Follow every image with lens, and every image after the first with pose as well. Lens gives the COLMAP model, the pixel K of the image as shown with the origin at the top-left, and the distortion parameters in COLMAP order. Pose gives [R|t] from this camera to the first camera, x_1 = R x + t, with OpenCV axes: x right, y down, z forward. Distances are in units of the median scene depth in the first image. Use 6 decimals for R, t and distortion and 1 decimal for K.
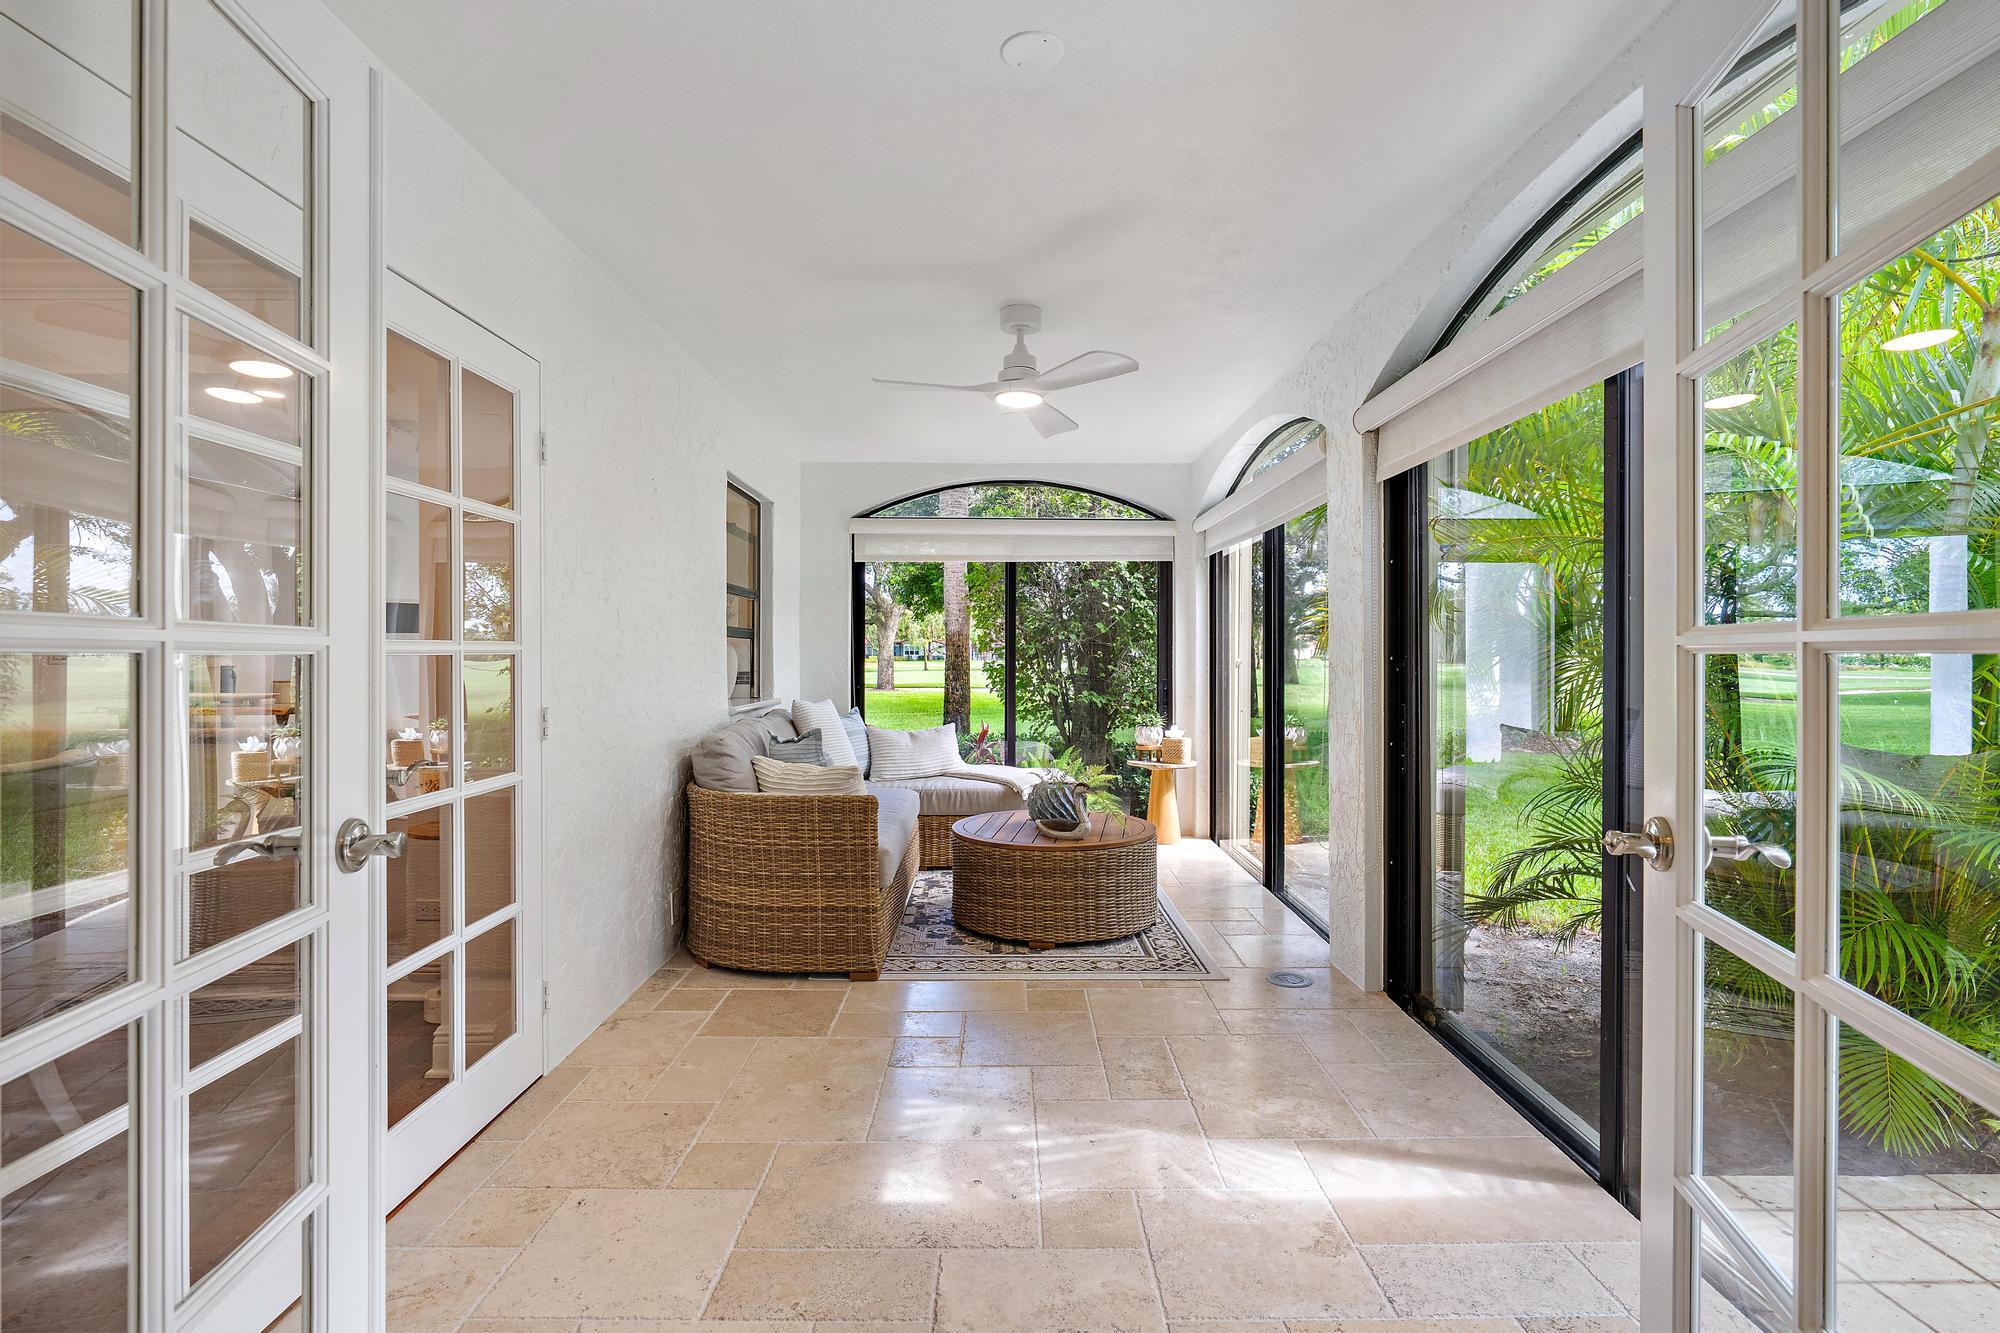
lens RADIAL K [[950.5, 0, 1004.2], [0, 950.5, 661.2], [0, 0, 1]] dist [0.000221, -0.000645]
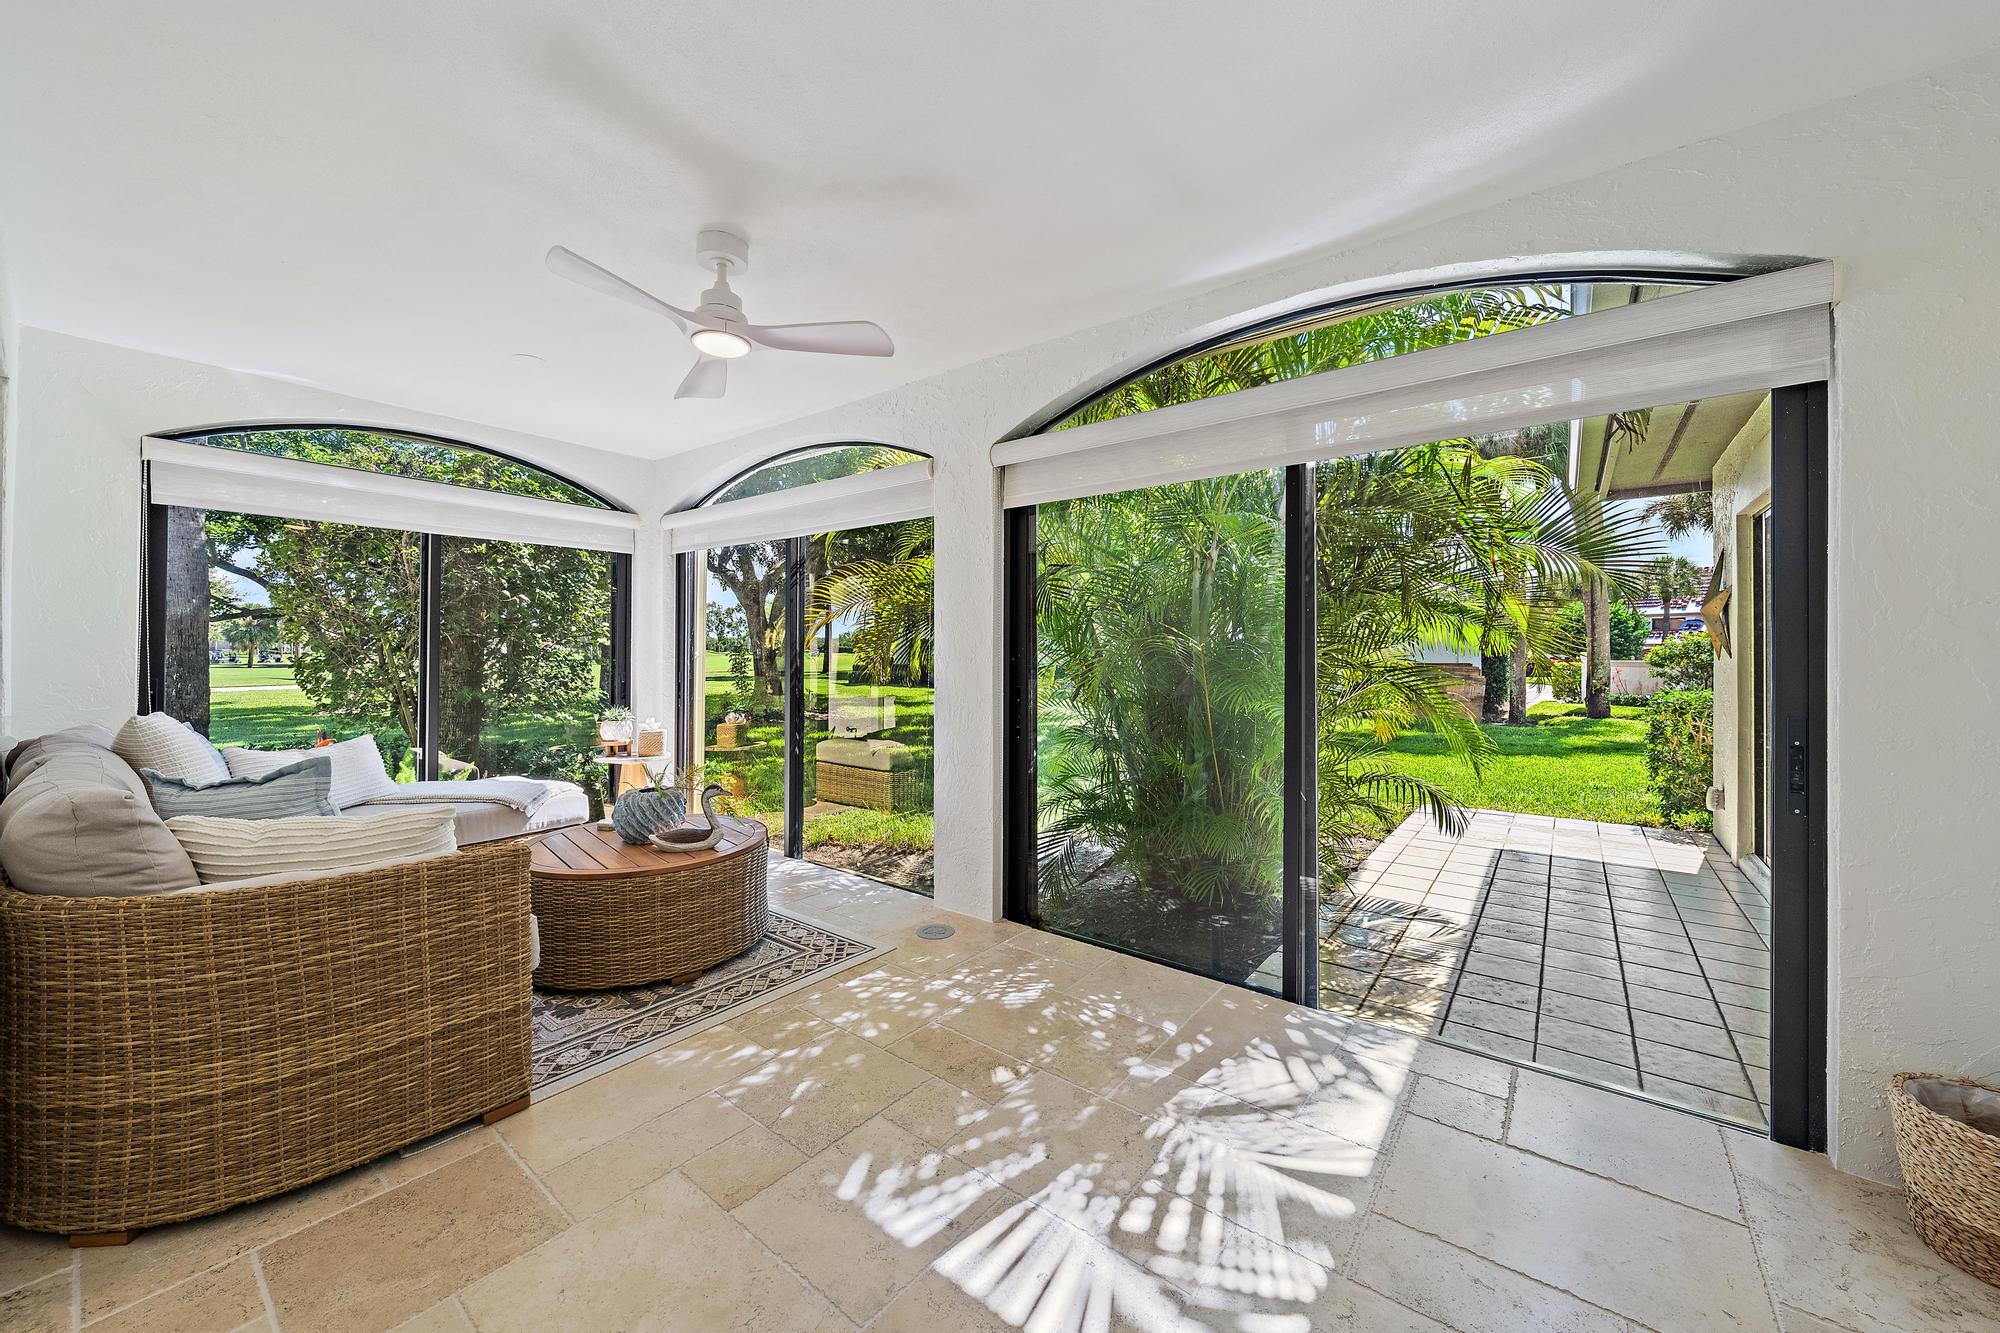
lens RADIAL K [[733.8, 0, 1000.0], [0, 733.8, 656.3], [0, 0, 1]] dist [-0.000370, -0.000464]
pose [[0.612600, 0.001869, 0.790391, -0.335238], [-0.001004, 0.999998, -0.001587, 0.004630], [-0.790393, 0.000179, 0.612600, 0.380029]]
